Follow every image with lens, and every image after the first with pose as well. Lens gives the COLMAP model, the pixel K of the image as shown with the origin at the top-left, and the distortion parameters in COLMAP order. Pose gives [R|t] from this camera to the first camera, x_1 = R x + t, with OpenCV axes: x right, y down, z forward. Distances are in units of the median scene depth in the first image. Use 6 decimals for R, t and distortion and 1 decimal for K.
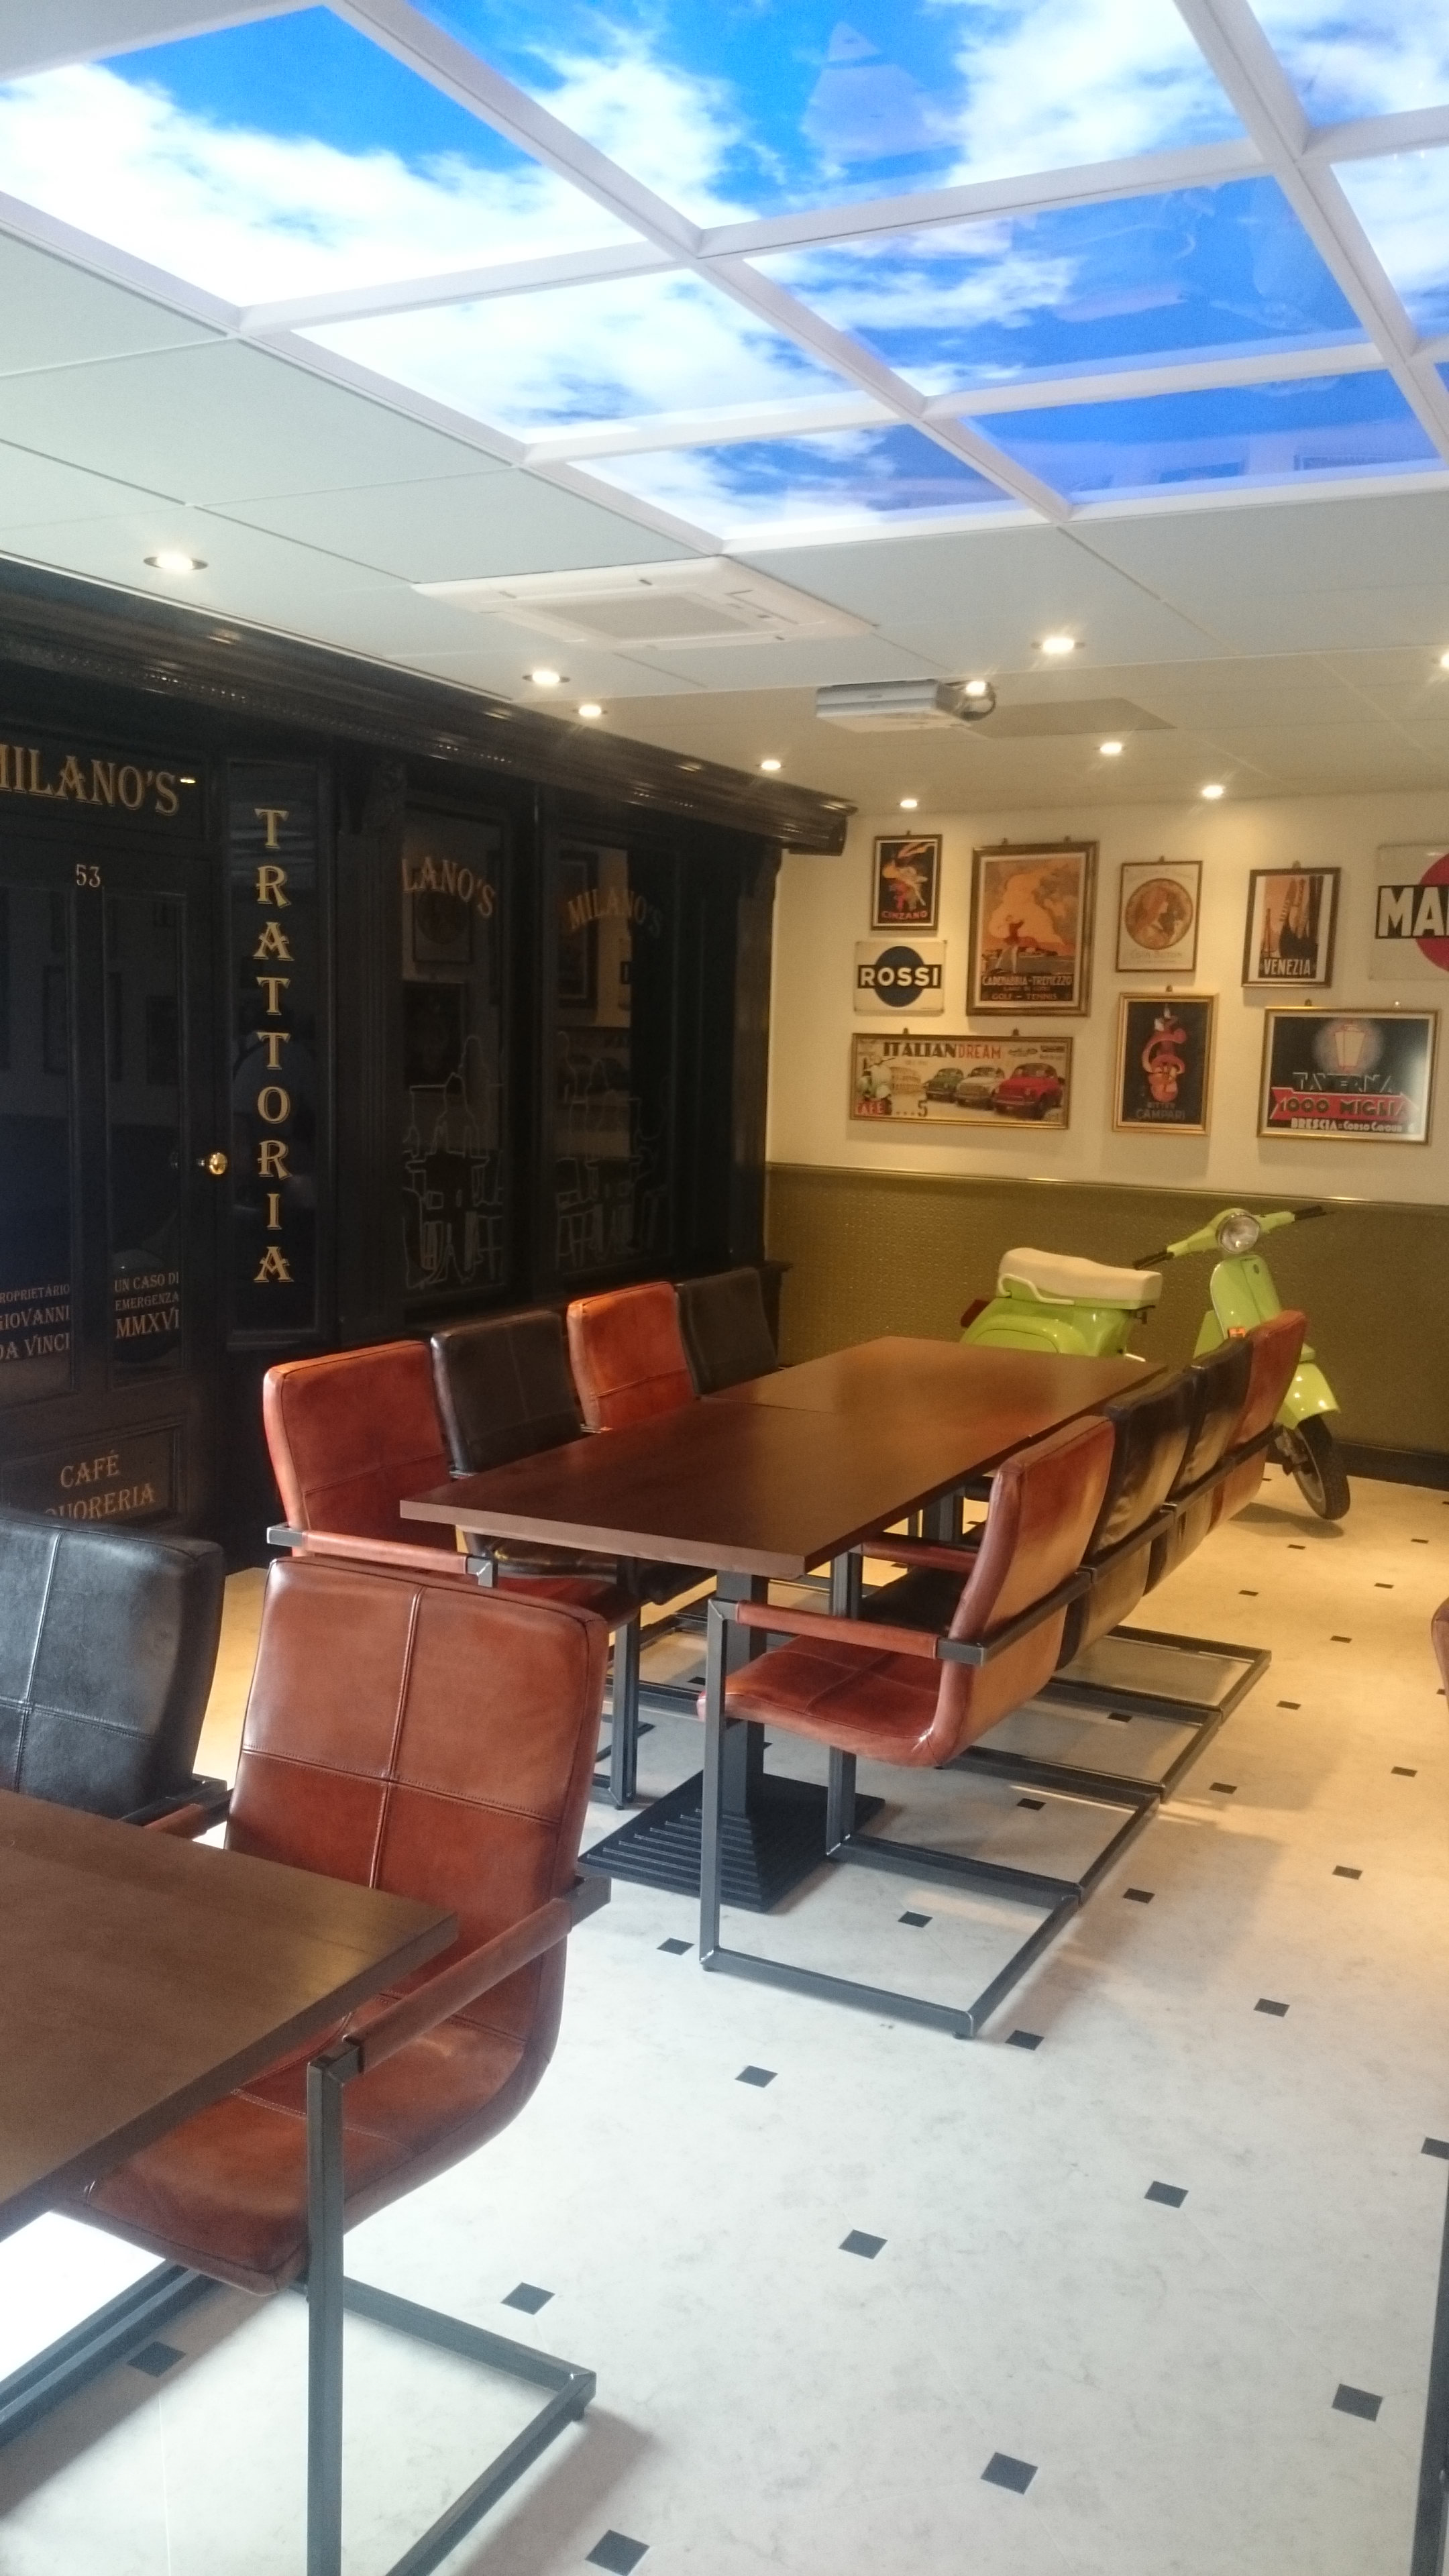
lens RADIAL K [[2013.7, 0, 724.5], [0, 2013.7, 1288.0], [0, 0, 1]] dist [0.009809, -0.000991]
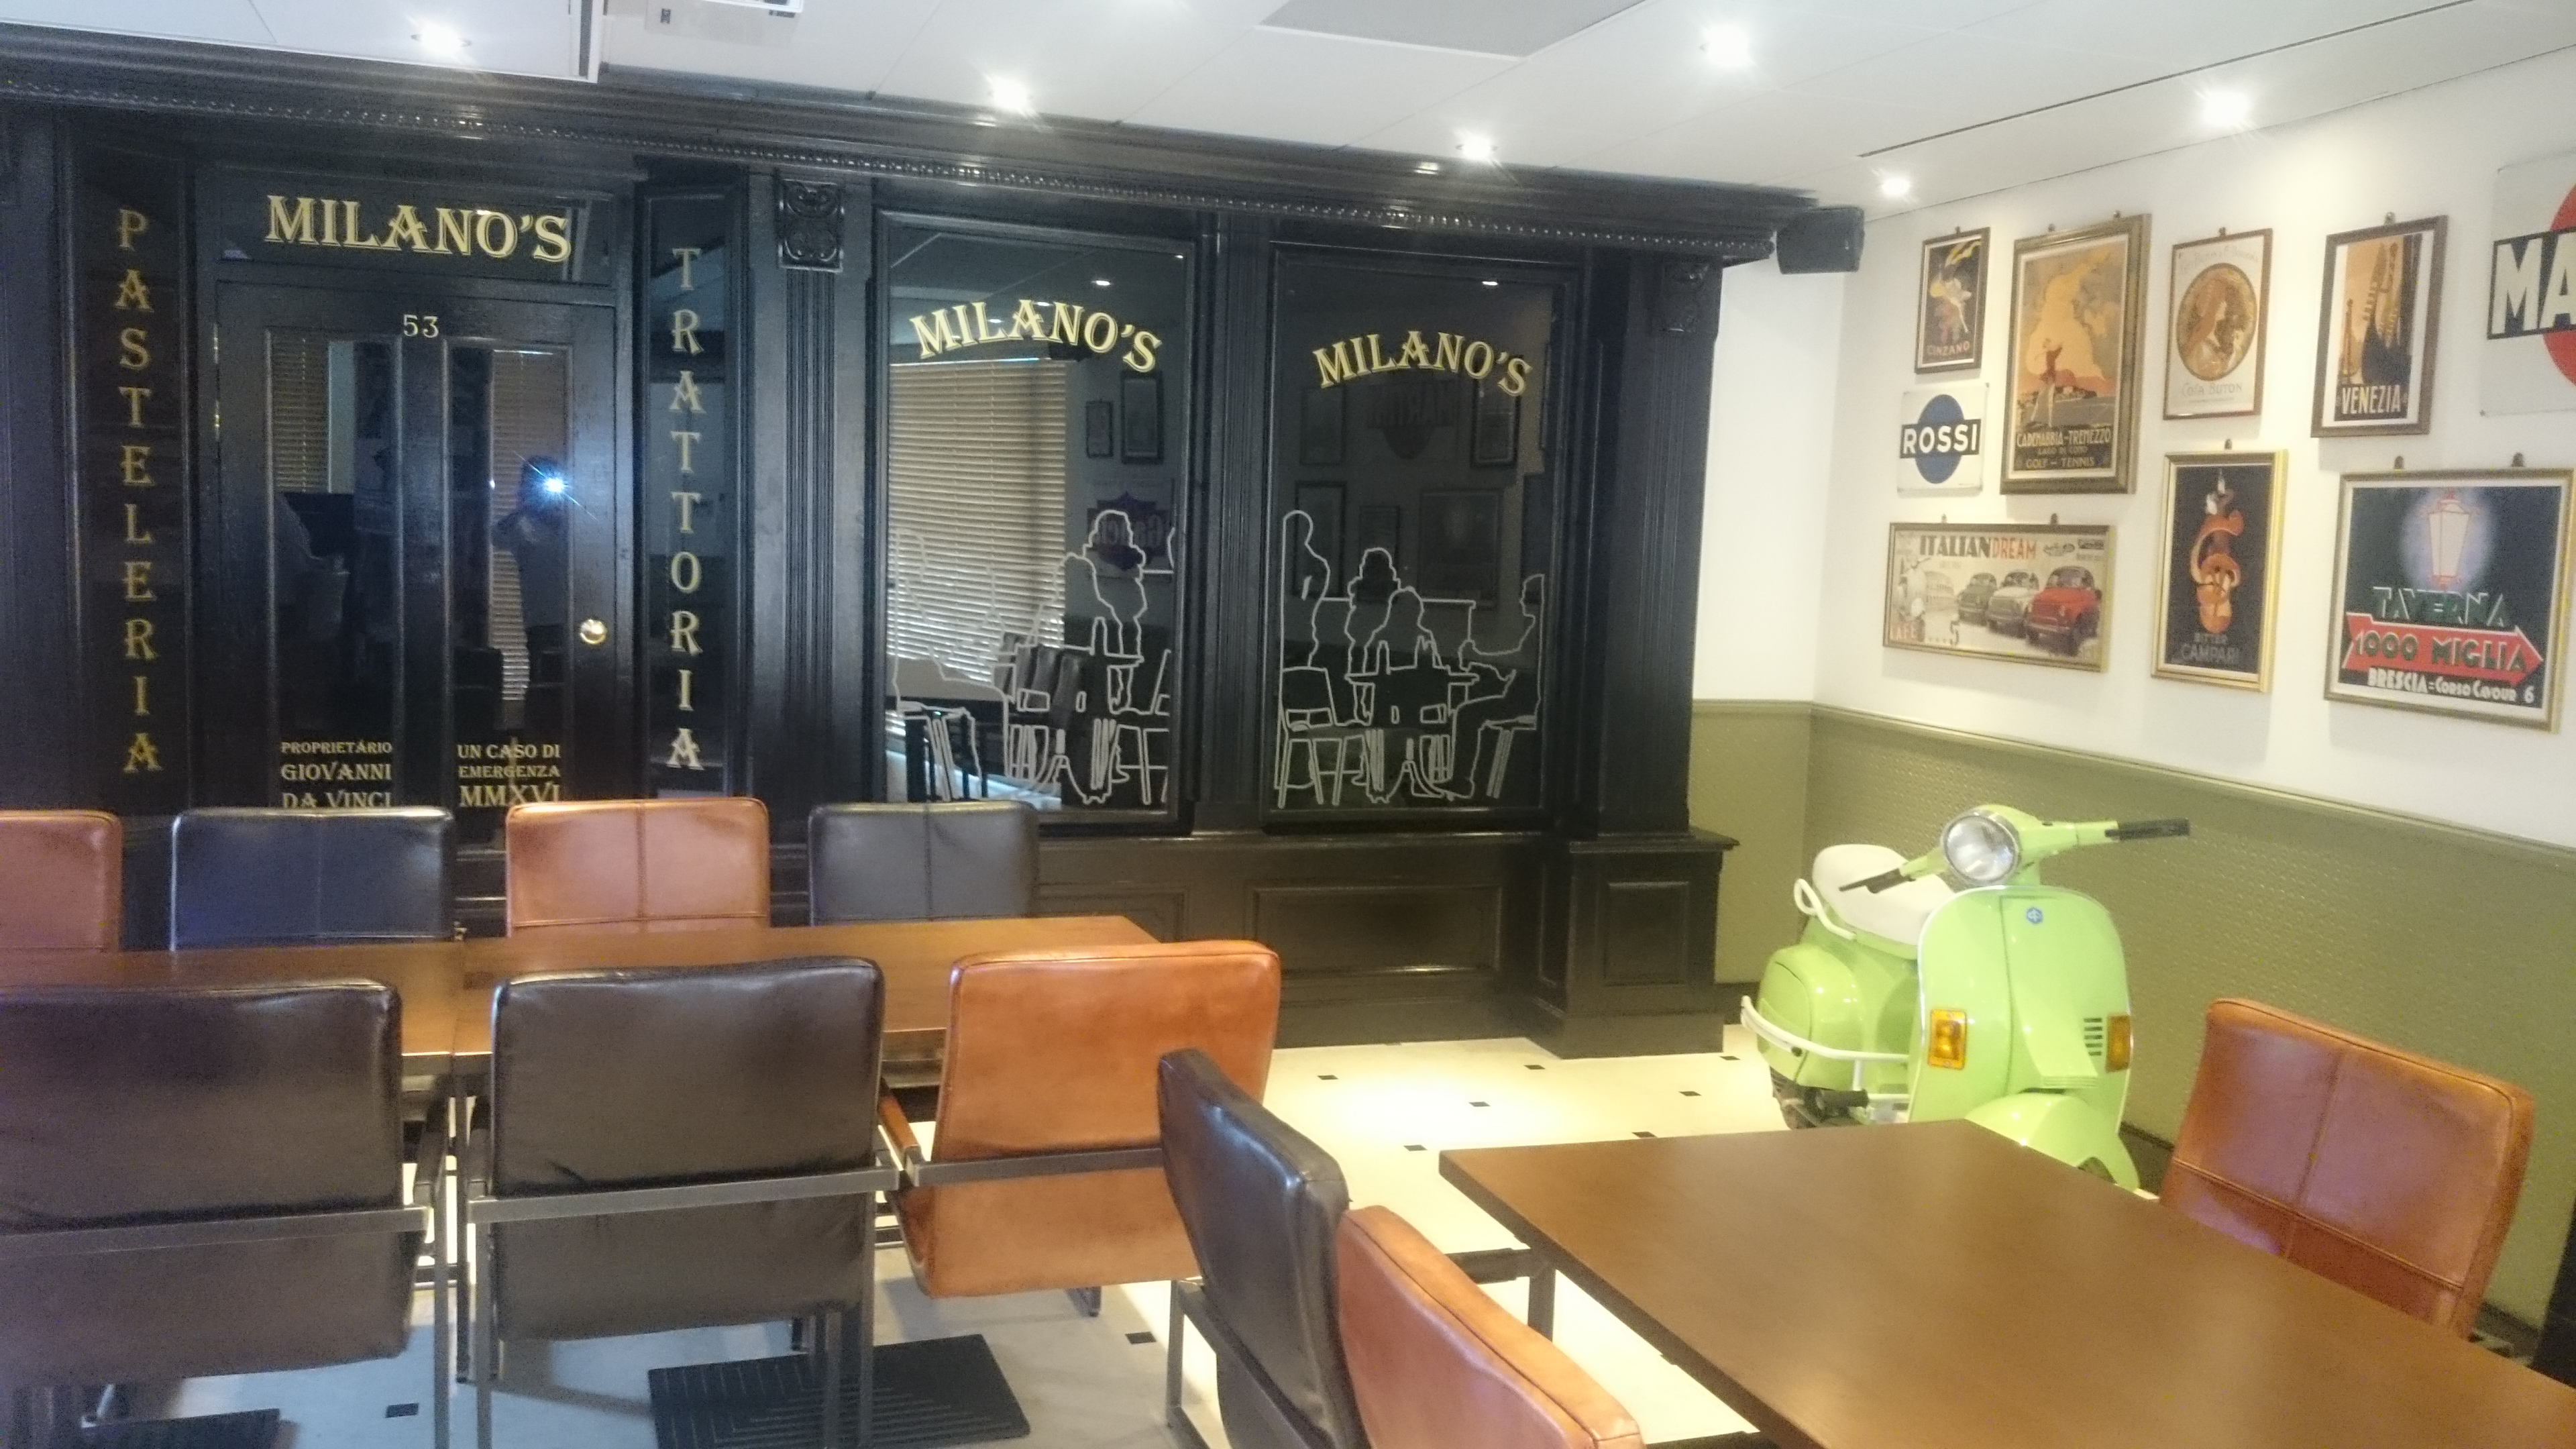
lens RADIAL K [[2119.8, 0, 1293.6], [0, 2119.8, 670.2], [0, 0, 1]] dist [-0.002837, -0.006942]
pose [[0.725372, 0.053326, -0.686289, 0.452934], [-0.105464, 0.993833, -0.034247, -0.031312], [0.680230, 0.097221, 0.726522, 0.361009]]
